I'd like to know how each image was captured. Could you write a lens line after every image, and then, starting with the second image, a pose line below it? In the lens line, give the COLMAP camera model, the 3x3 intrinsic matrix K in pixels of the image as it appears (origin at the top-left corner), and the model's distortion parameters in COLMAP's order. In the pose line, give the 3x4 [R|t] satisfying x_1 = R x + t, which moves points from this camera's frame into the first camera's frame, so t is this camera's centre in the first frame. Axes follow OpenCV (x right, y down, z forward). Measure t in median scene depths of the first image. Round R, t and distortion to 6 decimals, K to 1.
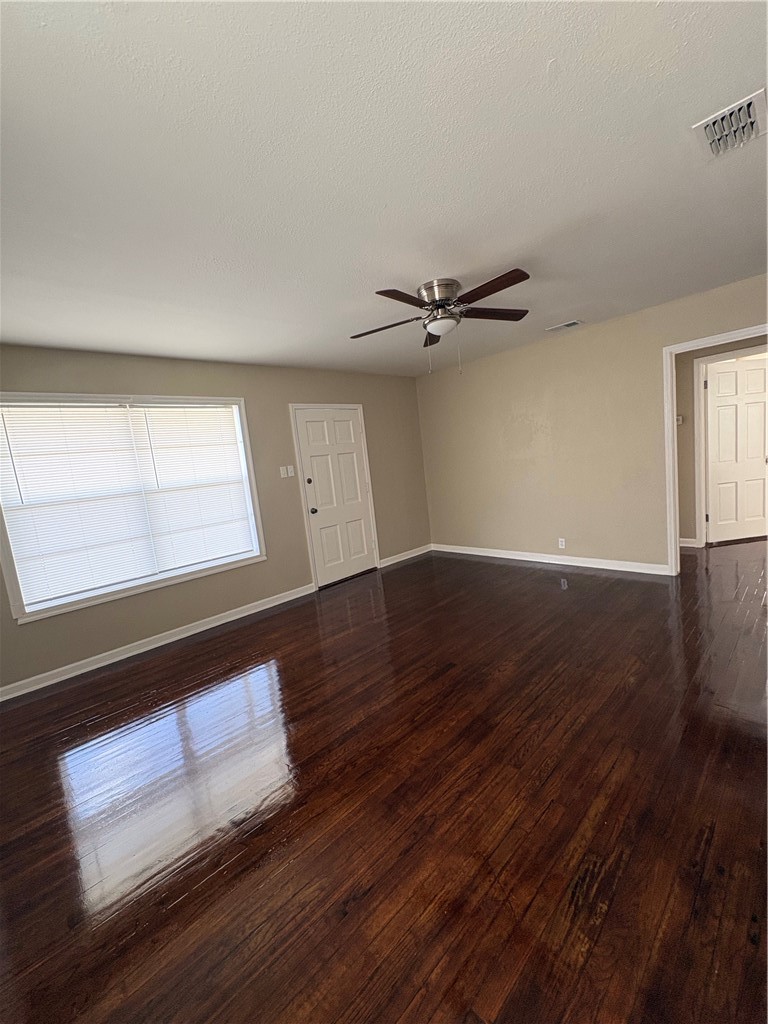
lens RADIAL K [[411.0, 0, 386.6], [0, 411.0, 512.0], [0, 0, 1]] dist [-0.000318, 0.000364]
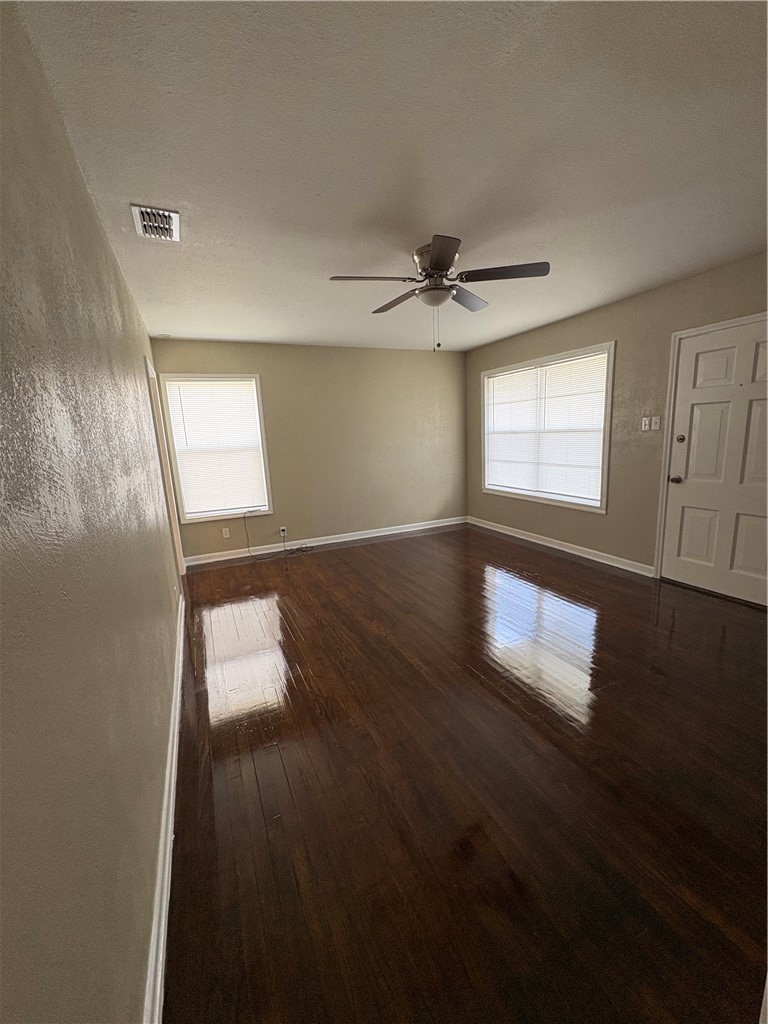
lens RADIAL K [[411.0, 0, 386.4], [0, 411.0, 511.3], [0, 0, 1]] dist [-0.000318, 0.000364]
pose [[-0.315492, 0.296305, -0.901481, 0.729292], [-0.043177, 0.944533, 0.325566, -0.181032], [0.947945, 0.141637, -0.285200, 0.777817]]
